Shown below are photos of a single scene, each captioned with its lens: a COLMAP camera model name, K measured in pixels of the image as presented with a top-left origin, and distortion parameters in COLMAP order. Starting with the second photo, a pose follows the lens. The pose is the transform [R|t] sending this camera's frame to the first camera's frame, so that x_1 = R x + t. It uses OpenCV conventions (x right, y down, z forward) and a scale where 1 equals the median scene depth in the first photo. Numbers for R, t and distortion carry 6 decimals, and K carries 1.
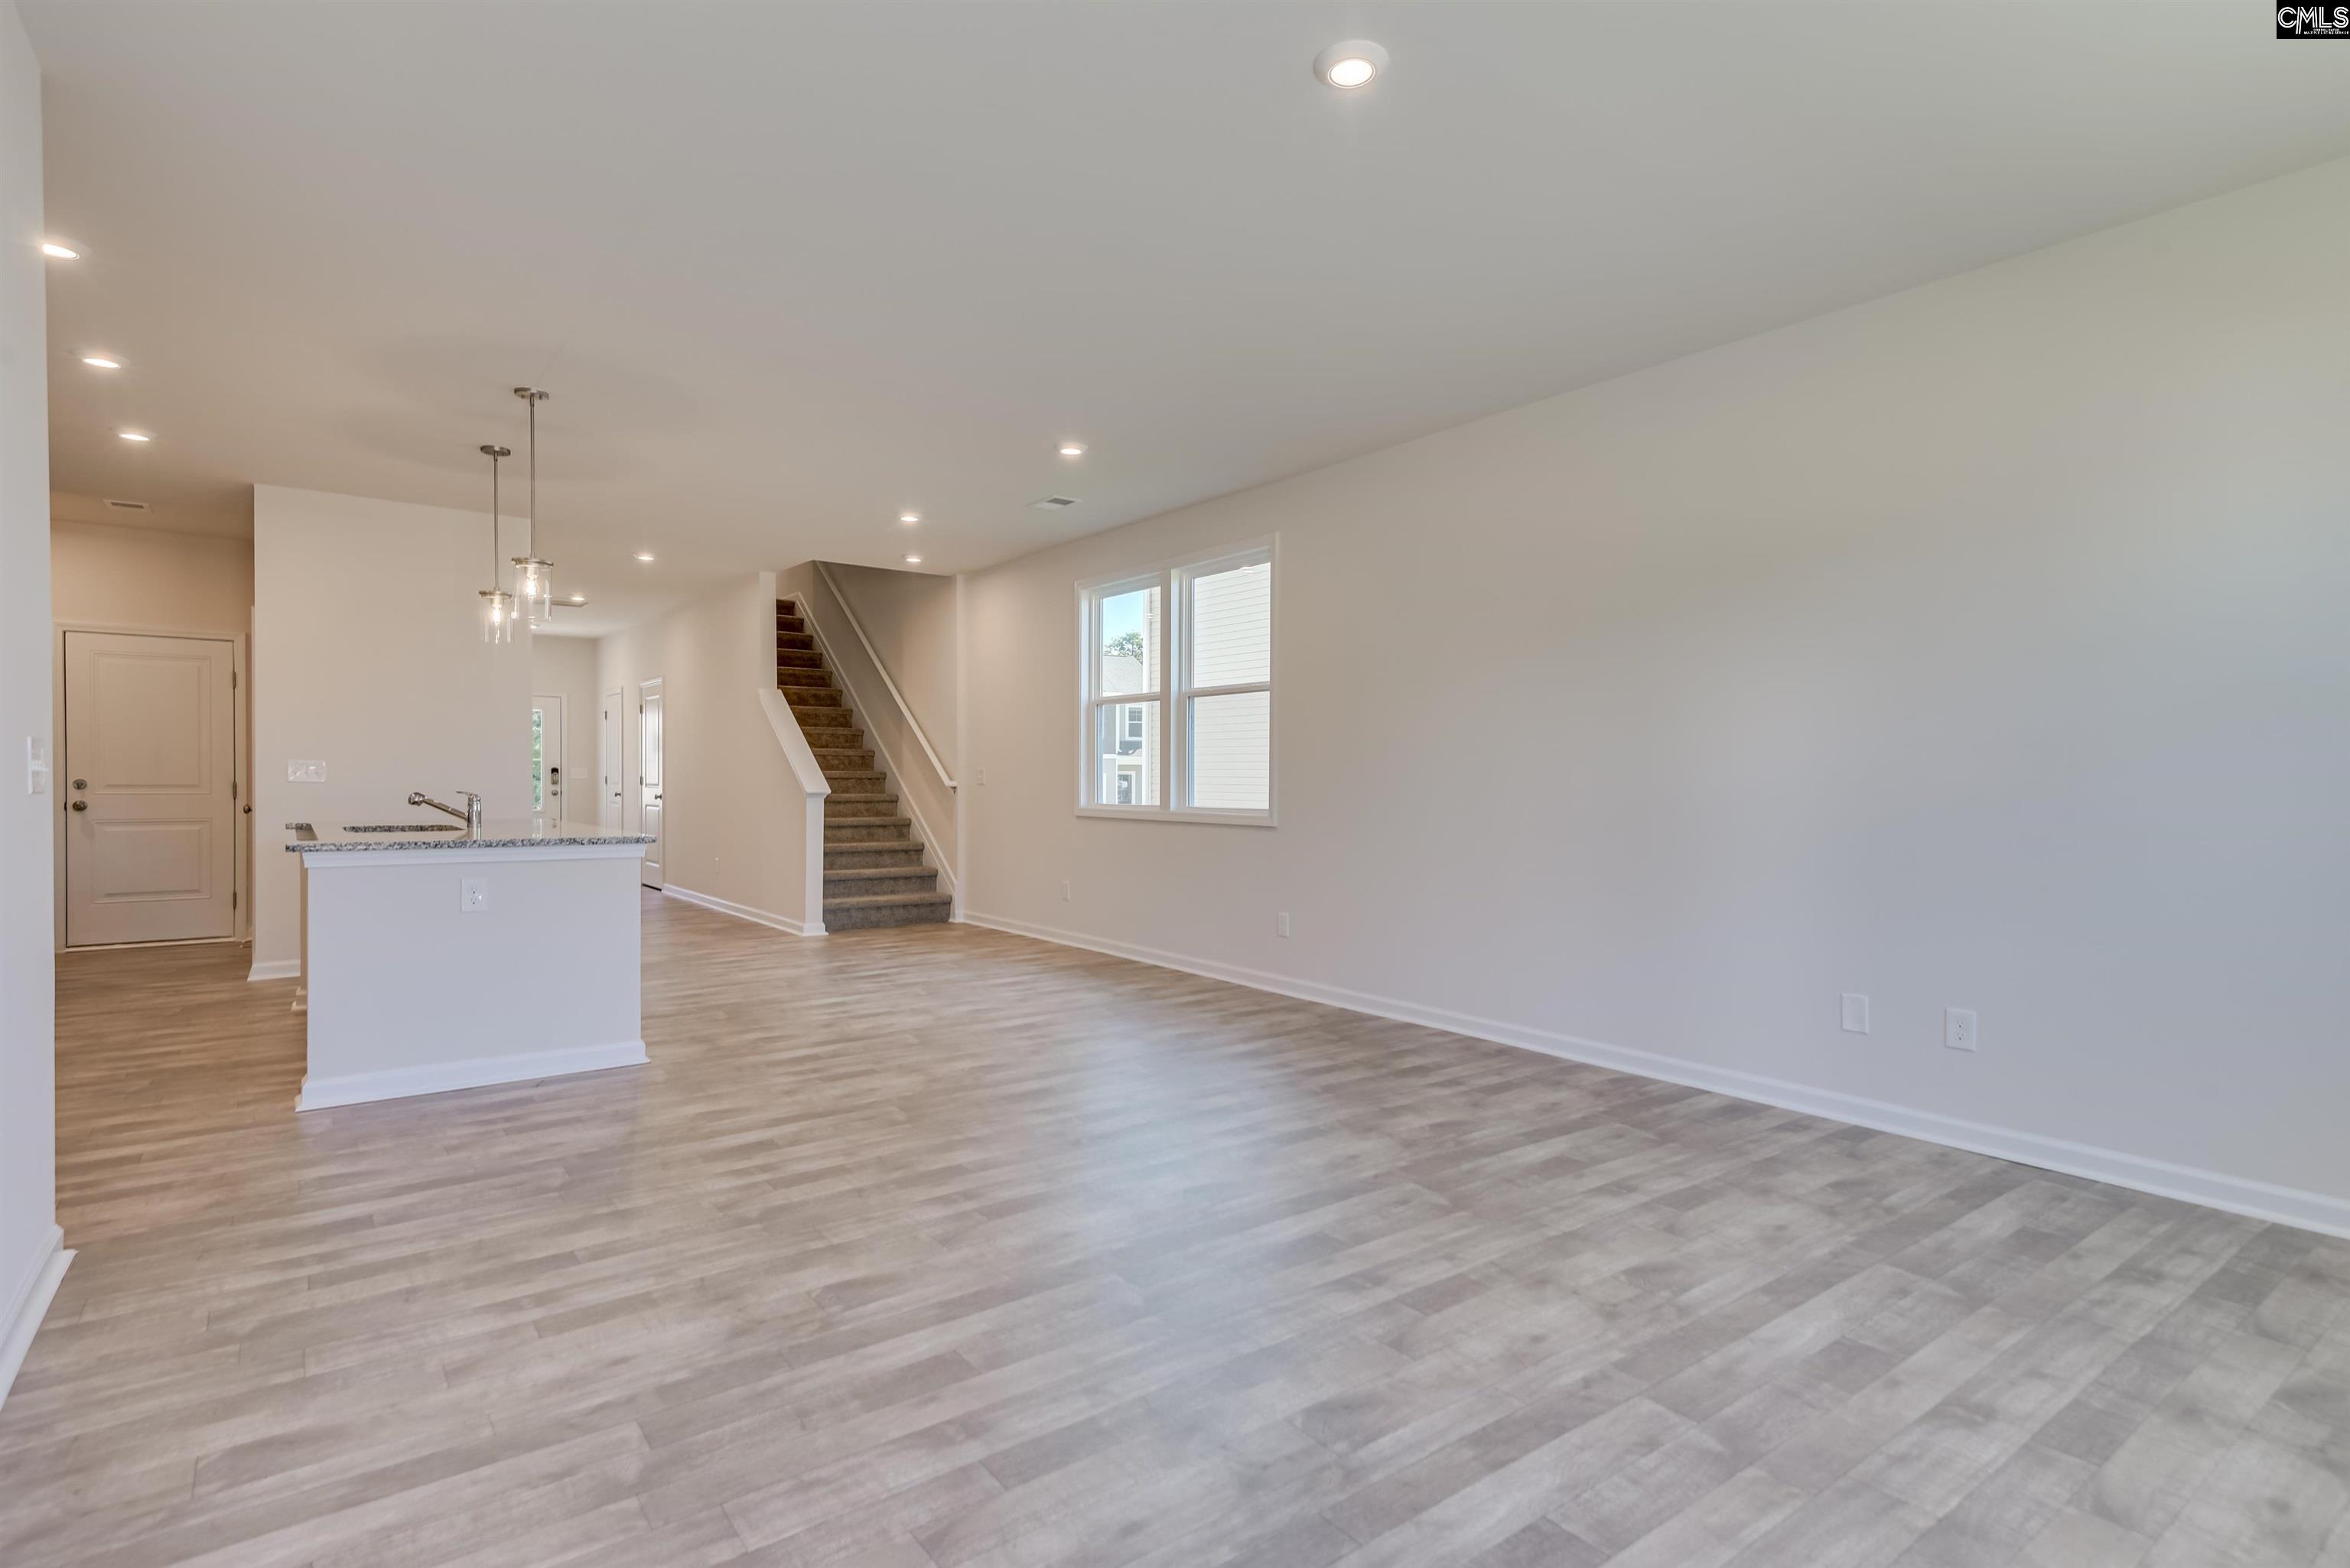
lens RADIAL K [[1149.2, 0, 1173.6], [0, 1149.2, 776.5], [0, 0, 1]] dist [0.021892, 0.000791]
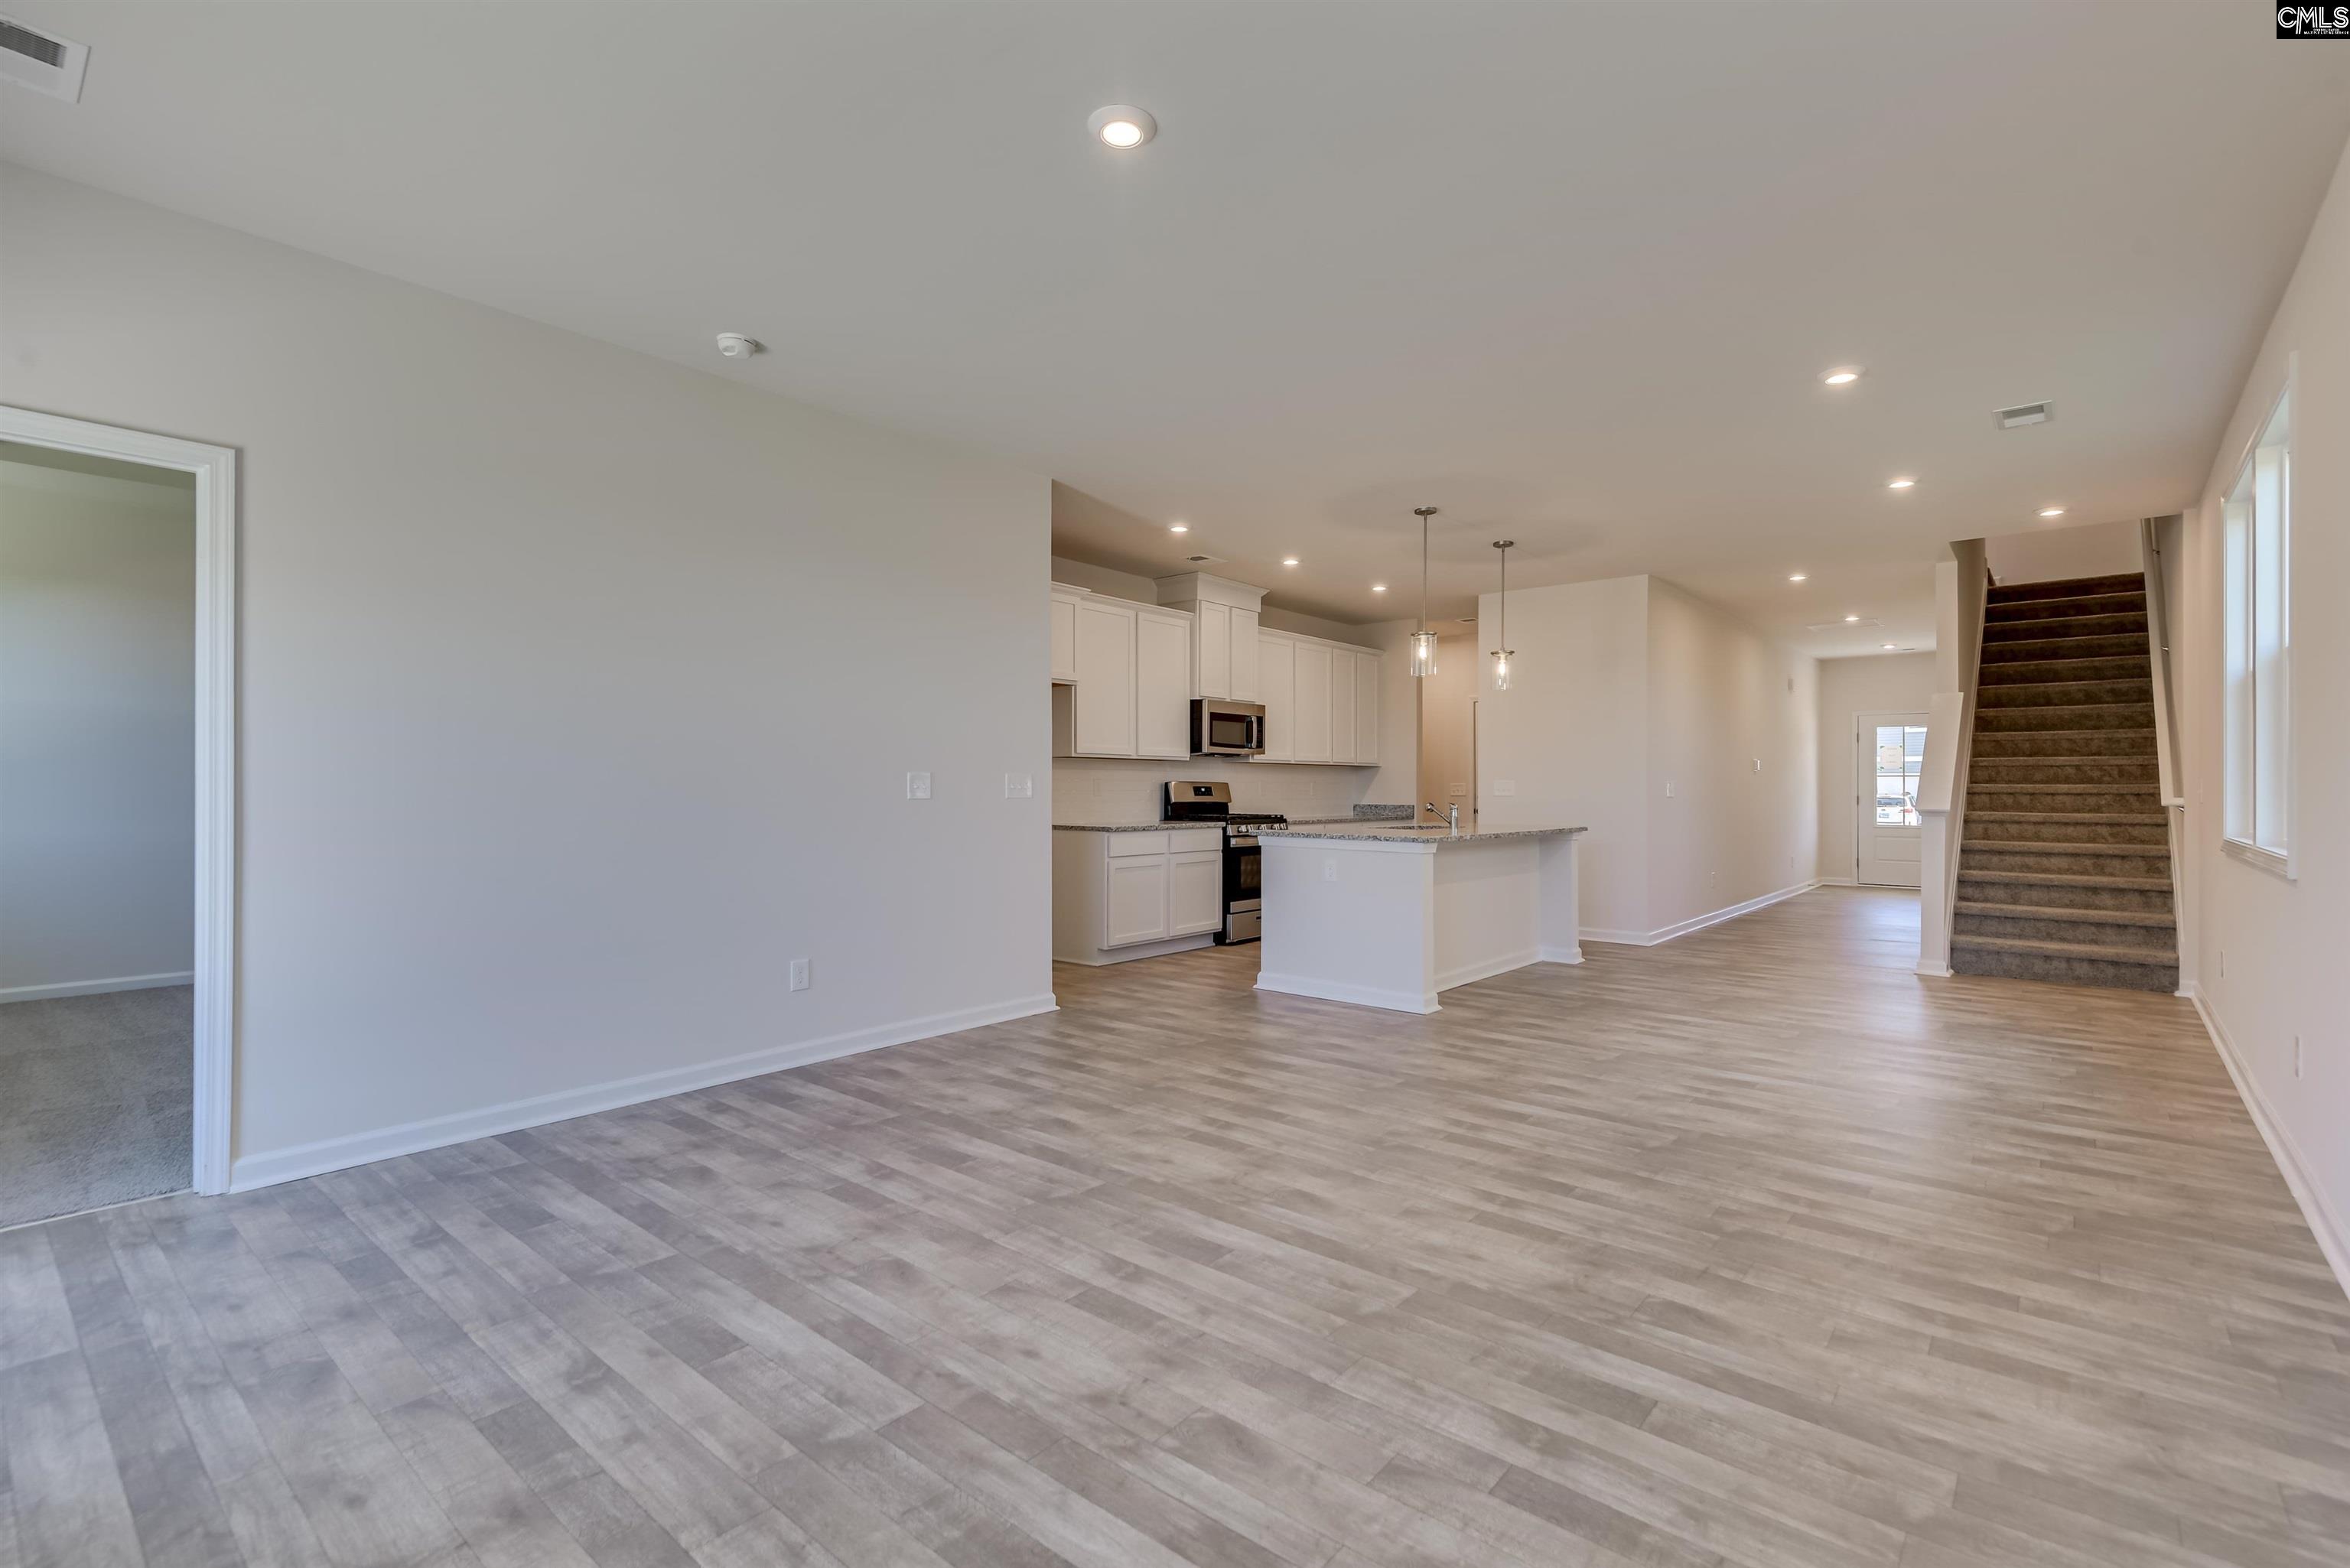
lens RADIAL K [[1072.2, 0, 1182.8], [0, 1072.2, 798.0], [0, 0, 1]] dist [0.008818, -0.002908]
pose [[0.221266, 0.001703, -0.975212, 0.284560], [-0.000686, 0.999998, 0.001591, 0.002859], [0.975213, 0.000317, 0.221267, 0.213319]]
